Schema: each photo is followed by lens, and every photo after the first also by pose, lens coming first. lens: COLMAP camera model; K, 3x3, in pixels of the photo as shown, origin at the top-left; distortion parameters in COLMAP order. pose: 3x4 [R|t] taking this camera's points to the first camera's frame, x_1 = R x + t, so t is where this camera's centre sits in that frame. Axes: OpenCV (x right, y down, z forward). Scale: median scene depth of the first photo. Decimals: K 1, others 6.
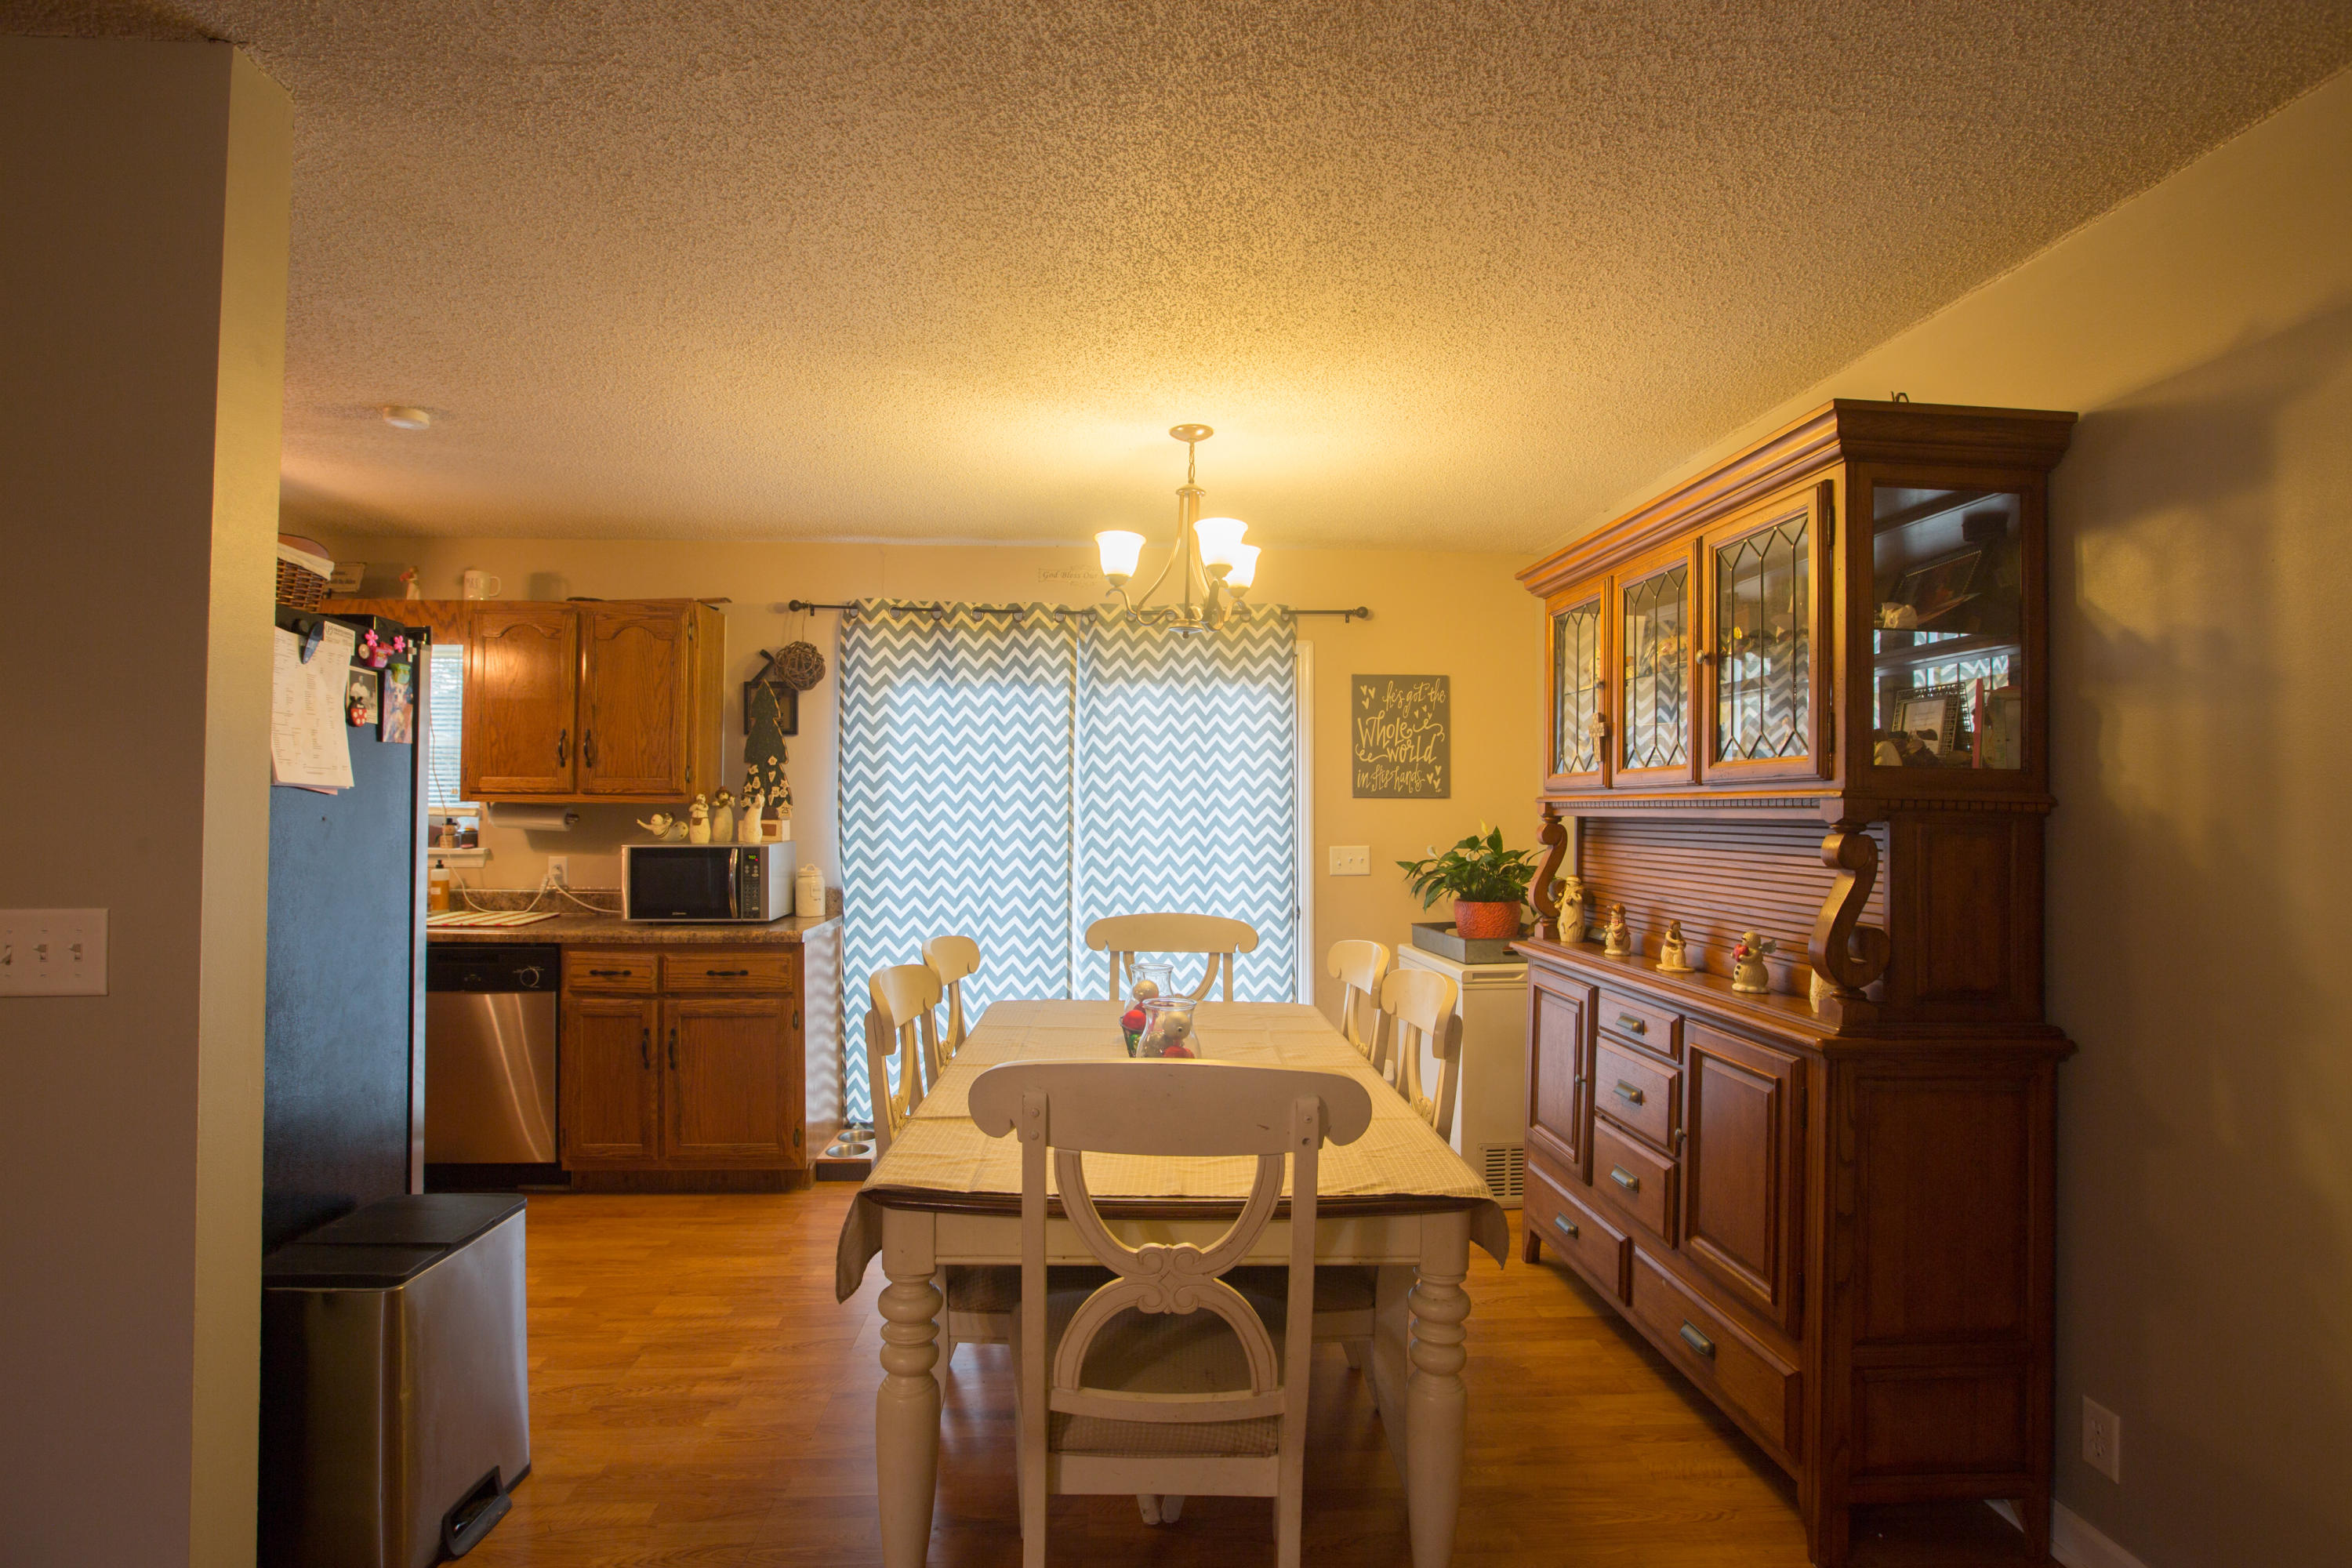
lens RADIAL K [[1149.8, 0, 1125.3], [0, 1149.8, 784.9], [0, 0, 1]] dist [-0.000864, 0.012424]
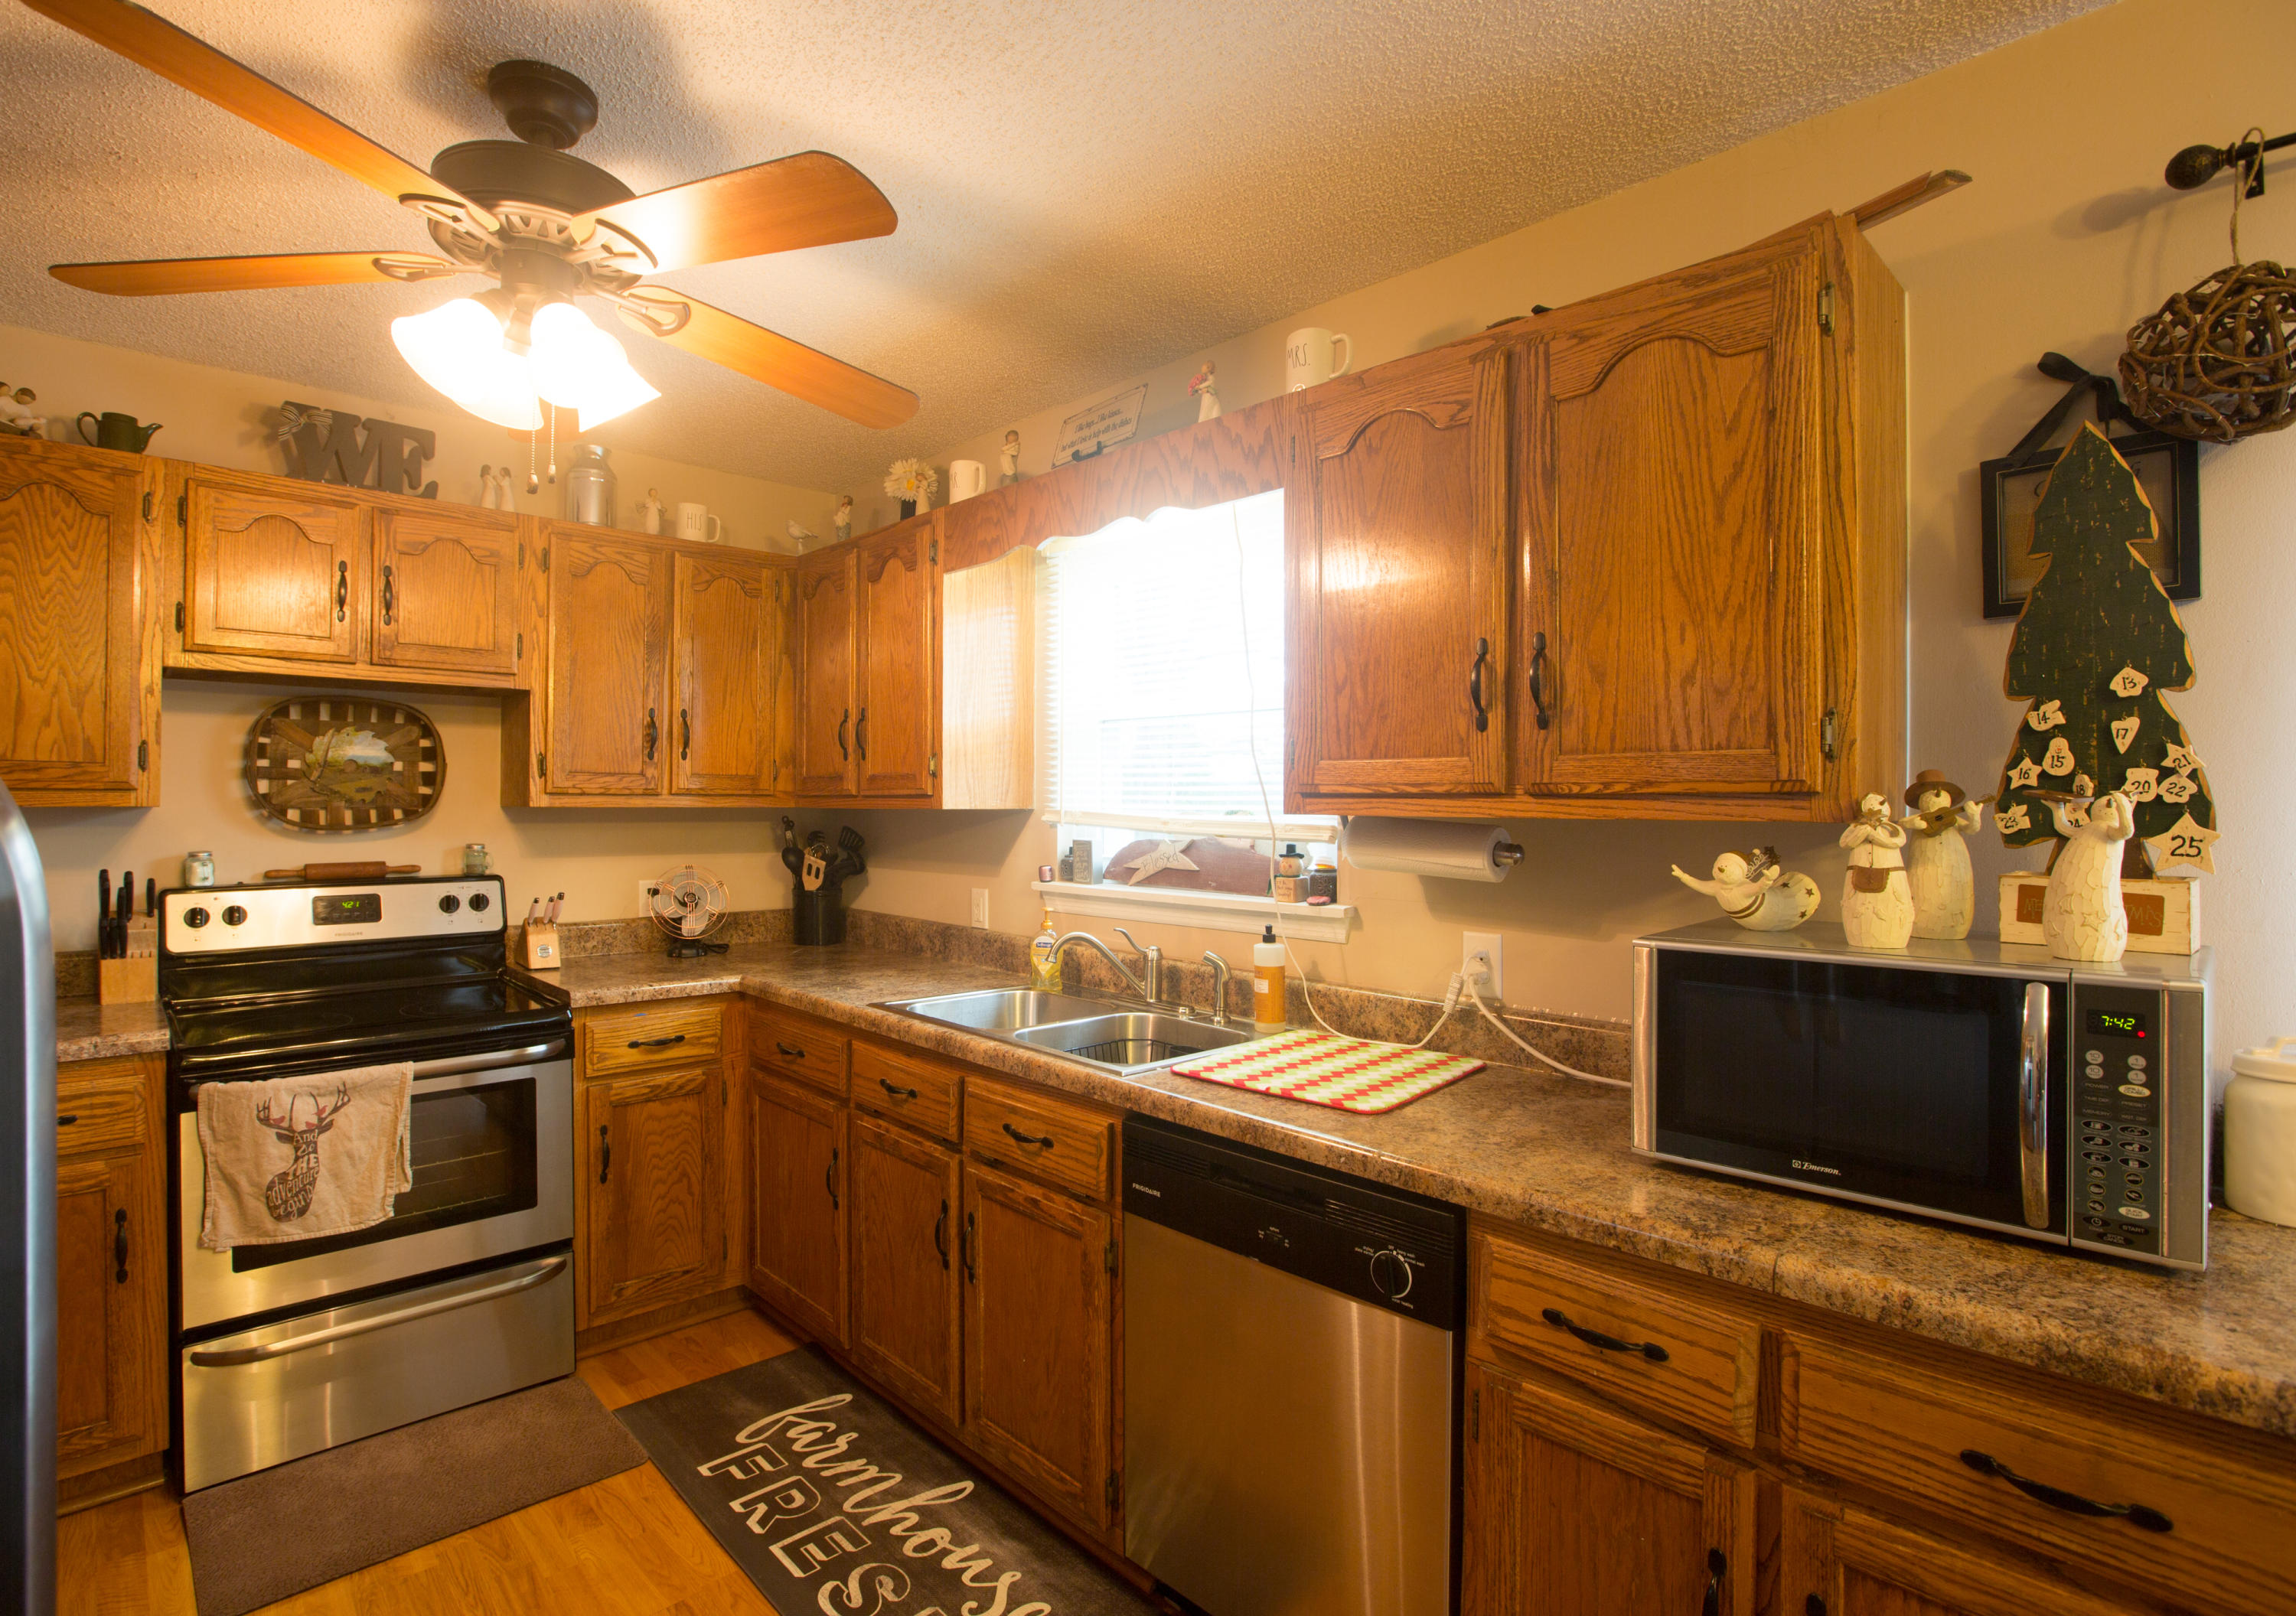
lens RADIAL K [[1109.2, 0, 1068.5], [0, 1109.2, 803.1], [0, 0, 1]] dist [-0.061612, 0.024749]
pose [[0.655474, -0.003472, -0.755210, -0.288138], [0.012057, 0.999910, 0.005868, 0.006020], [0.755122, -0.012952, 0.655457, 0.628585]]
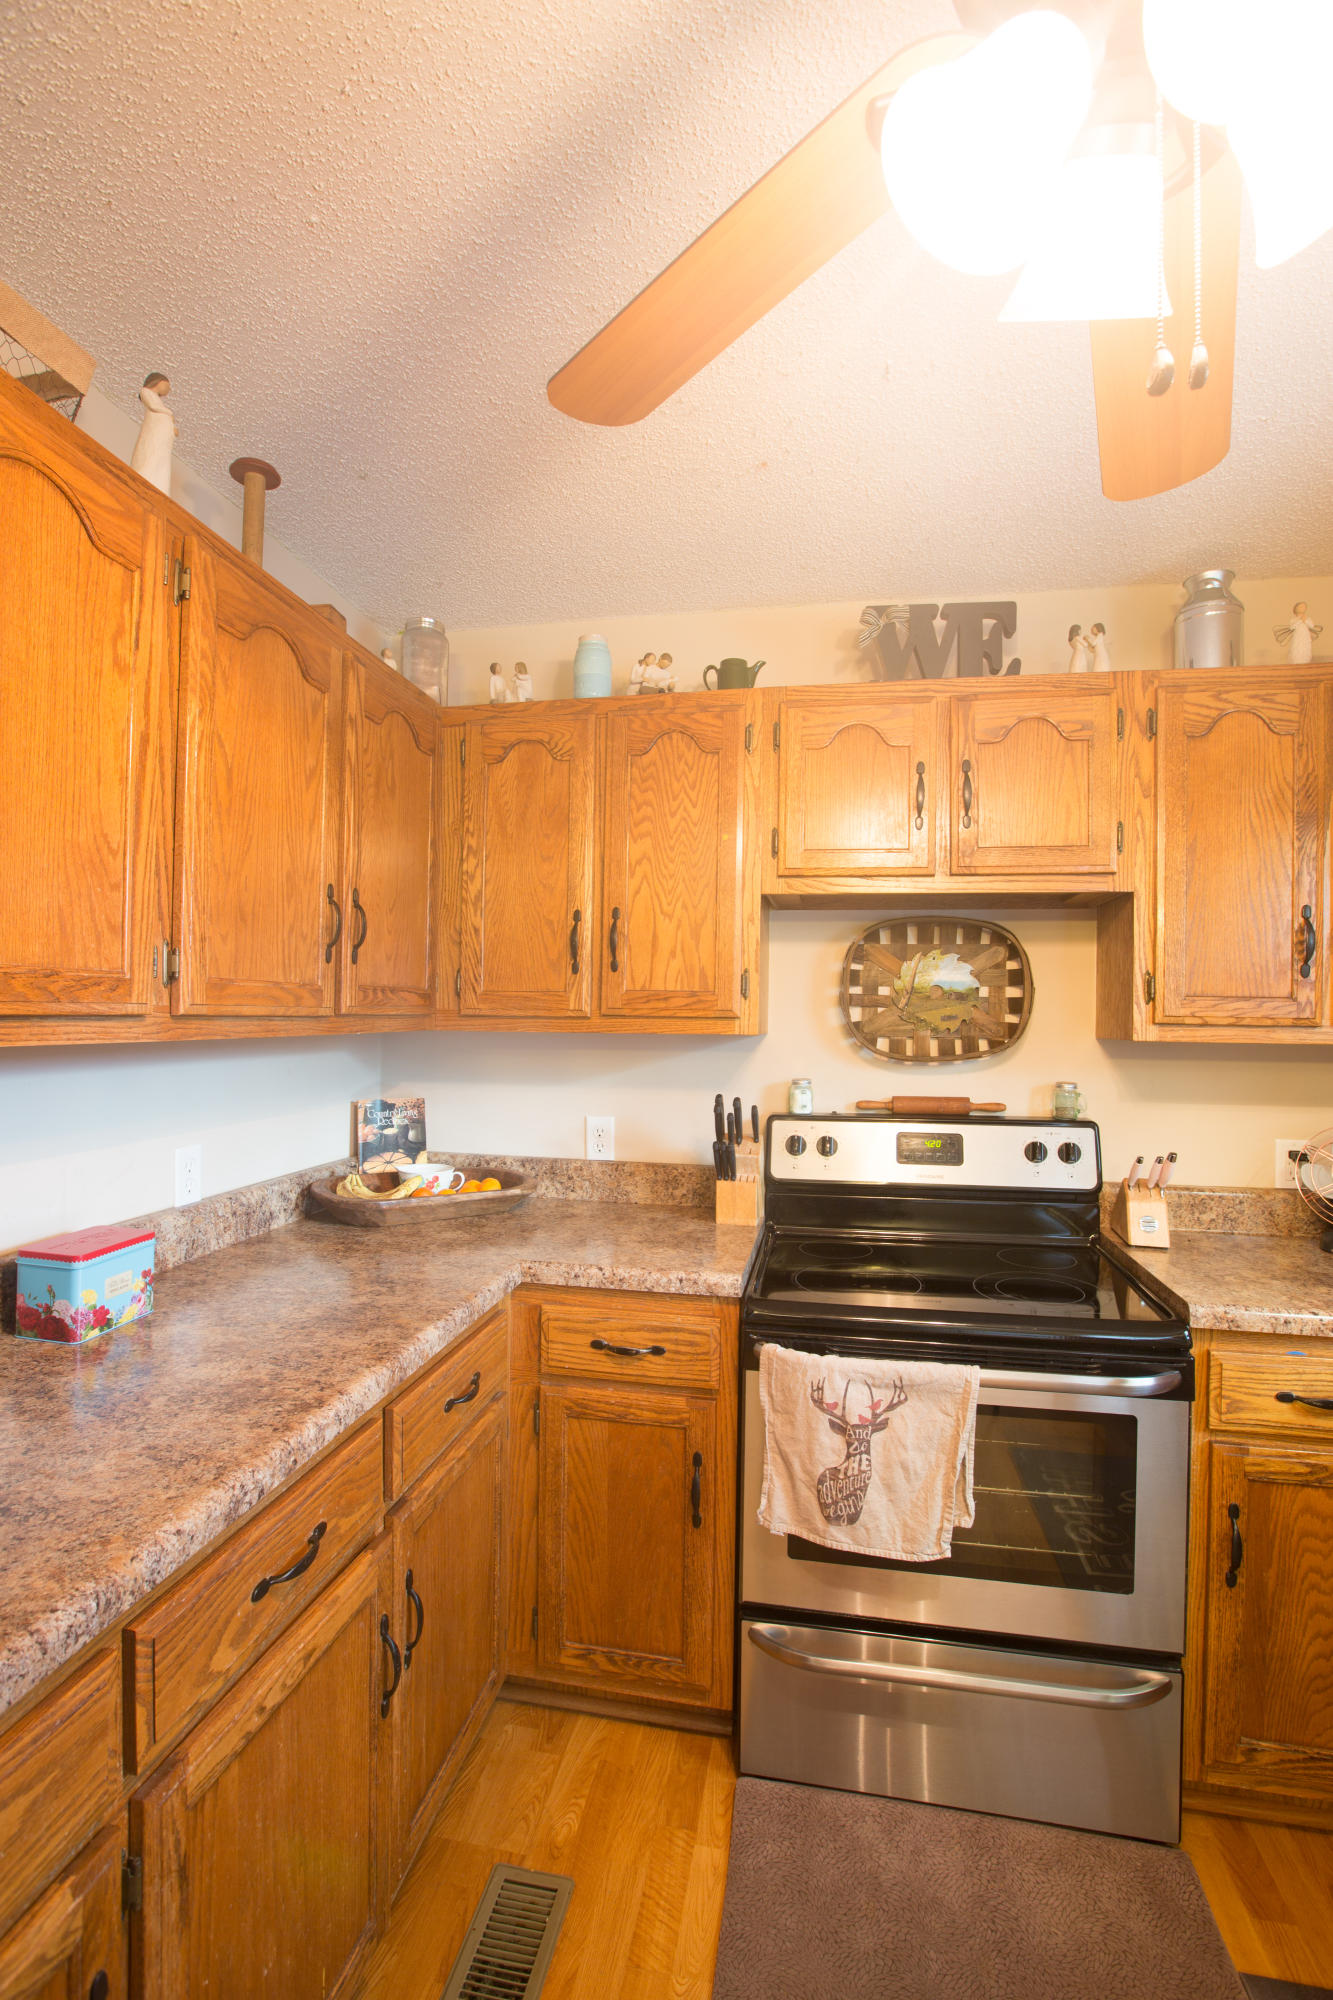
lens RADIAL K [[941.5, 0, 661.5], [0, 941.5, 1009.5], [0, 0, 1]] dist [-0.055489, 0.023499]
pose [[-0.199900, -0.018198, -0.979647, -0.547572], [0.001066, 0.999823, -0.018791, 0.001073], [0.979816, -0.004801, -0.199846, 0.690654]]
